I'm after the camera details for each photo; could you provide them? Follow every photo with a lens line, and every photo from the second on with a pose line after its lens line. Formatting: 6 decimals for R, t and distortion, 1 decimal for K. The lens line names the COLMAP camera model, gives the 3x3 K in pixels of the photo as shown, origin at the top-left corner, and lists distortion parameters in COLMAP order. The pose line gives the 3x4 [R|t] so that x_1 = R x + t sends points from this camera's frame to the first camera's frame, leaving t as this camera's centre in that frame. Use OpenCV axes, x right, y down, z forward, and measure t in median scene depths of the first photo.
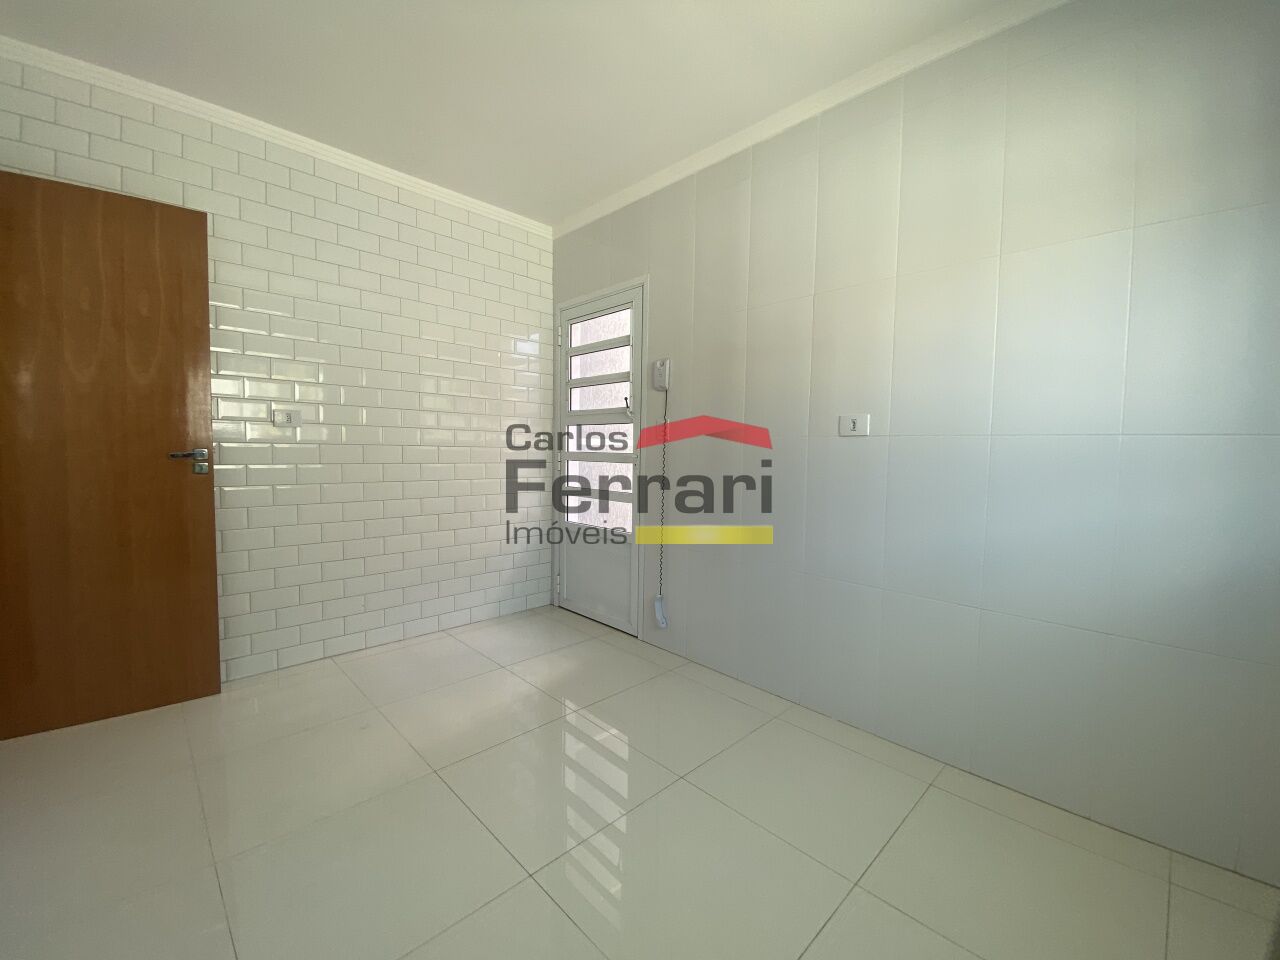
lens RADIAL K [[518.7, 0, 664.2], [0, 518.7, 479.2], [0, 0, 1]] dist [-0.000608, -0.000479]
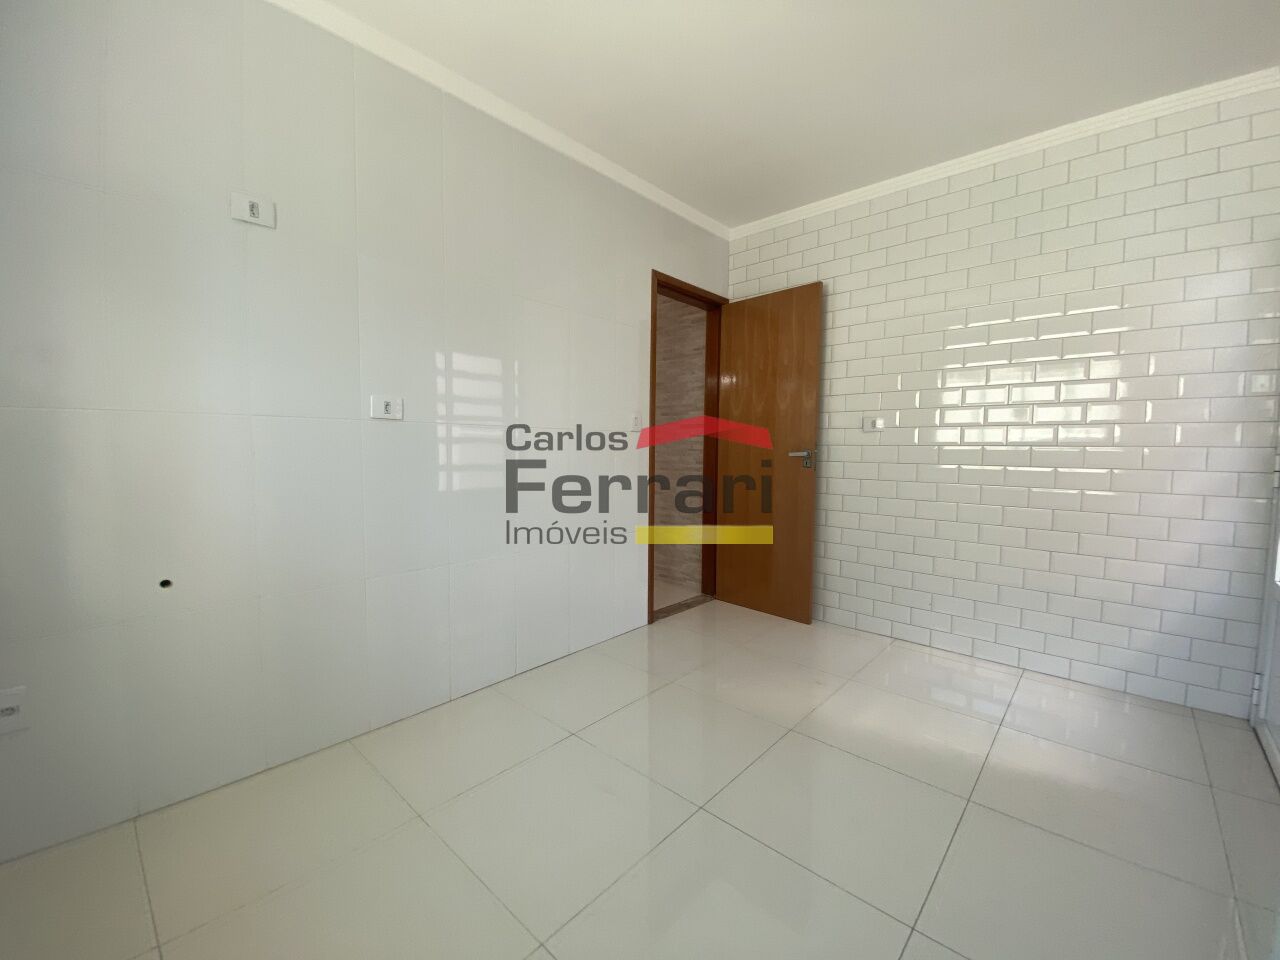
lens RADIAL K [[518.7, 0, 664.2], [0, 518.7, 479.2], [0, 0, 1]] dist [-0.000608, -0.000479]
pose [[0.060788, 0.052633, -0.996762, 0.325187], [-0.062659, 0.996840, 0.048816, -0.014212], [0.996182, 0.059489, 0.063894, 0.332636]]
